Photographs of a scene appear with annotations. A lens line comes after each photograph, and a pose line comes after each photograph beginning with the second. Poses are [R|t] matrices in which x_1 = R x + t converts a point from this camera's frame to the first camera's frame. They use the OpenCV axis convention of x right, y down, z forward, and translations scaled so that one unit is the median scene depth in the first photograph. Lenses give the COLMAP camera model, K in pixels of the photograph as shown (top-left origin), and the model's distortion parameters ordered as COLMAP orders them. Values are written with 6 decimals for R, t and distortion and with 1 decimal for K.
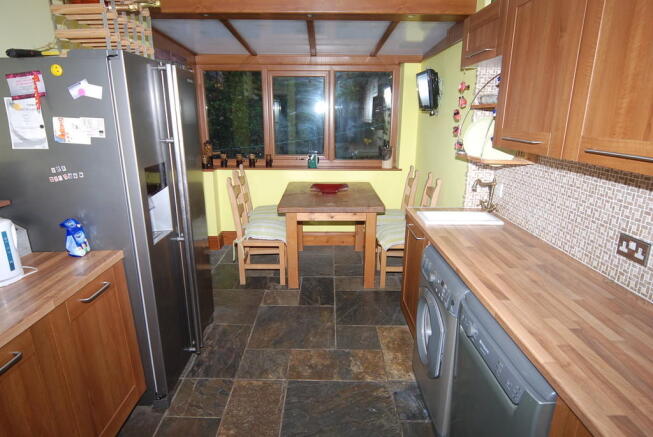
lens RADIAL K [[382.9, 0, 330.1], [0, 382.9, 221.7], [0, 0, 1]] dist [-0.014029, 0.003586]
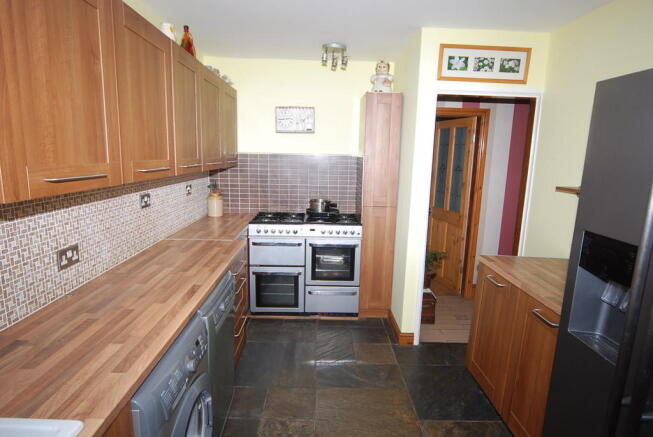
lens RADIAL K [[382.9, 0, 329.3], [0, 382.9, 219.4], [0, 0, 1]] dist [-0.014029, 0.003586]
pose [[-0.999320, -0.034332, -0.013415, 0.024155], [-0.036746, 0.899305, 0.435776, -0.515752], [-0.002897, 0.435973, -0.899955, 1.822261]]
